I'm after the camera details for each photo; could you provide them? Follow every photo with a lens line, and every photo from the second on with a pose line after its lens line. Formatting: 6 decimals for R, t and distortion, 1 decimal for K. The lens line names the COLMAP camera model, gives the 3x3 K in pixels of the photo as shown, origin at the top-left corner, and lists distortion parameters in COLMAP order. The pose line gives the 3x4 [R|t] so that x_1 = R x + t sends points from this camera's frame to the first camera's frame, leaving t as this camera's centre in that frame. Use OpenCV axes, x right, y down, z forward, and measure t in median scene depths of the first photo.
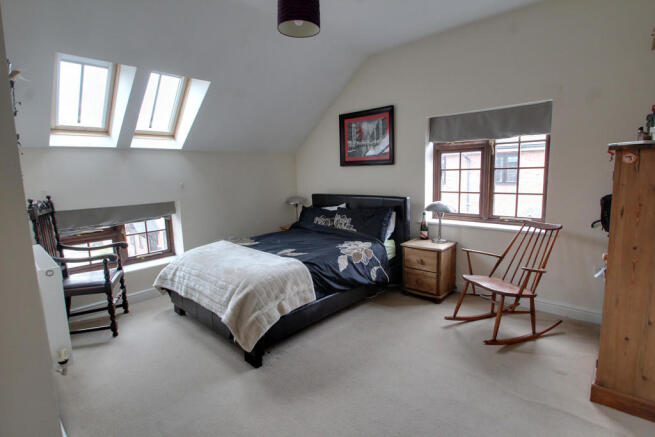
lens RADIAL K [[312.2, 0, 327.5], [0, 312.2, 218.5], [0, 0, 1]] dist [0.000938, 0.000022]
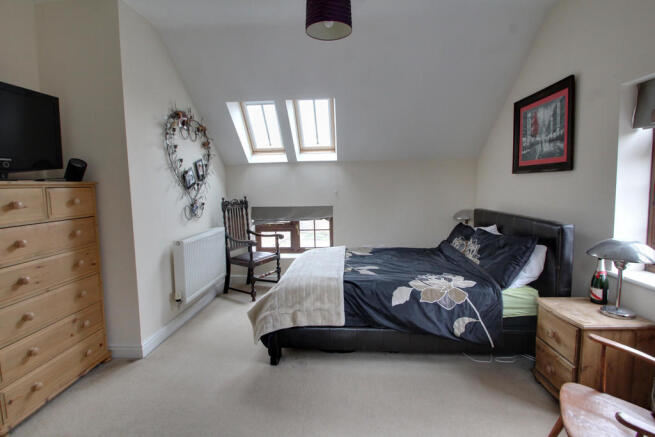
lens RADIAL K [[315.5, 0, 327.5], [0, 315.5, 218.5], [0, 0, 1]] dist [-0.018928, -0.000092]
pose [[0.632666, 0.096006, -0.768451, 0.419202], [-0.114967, 0.992934, 0.029399, -0.043972], [0.765844, 0.069747, 0.639233, 0.264227]]
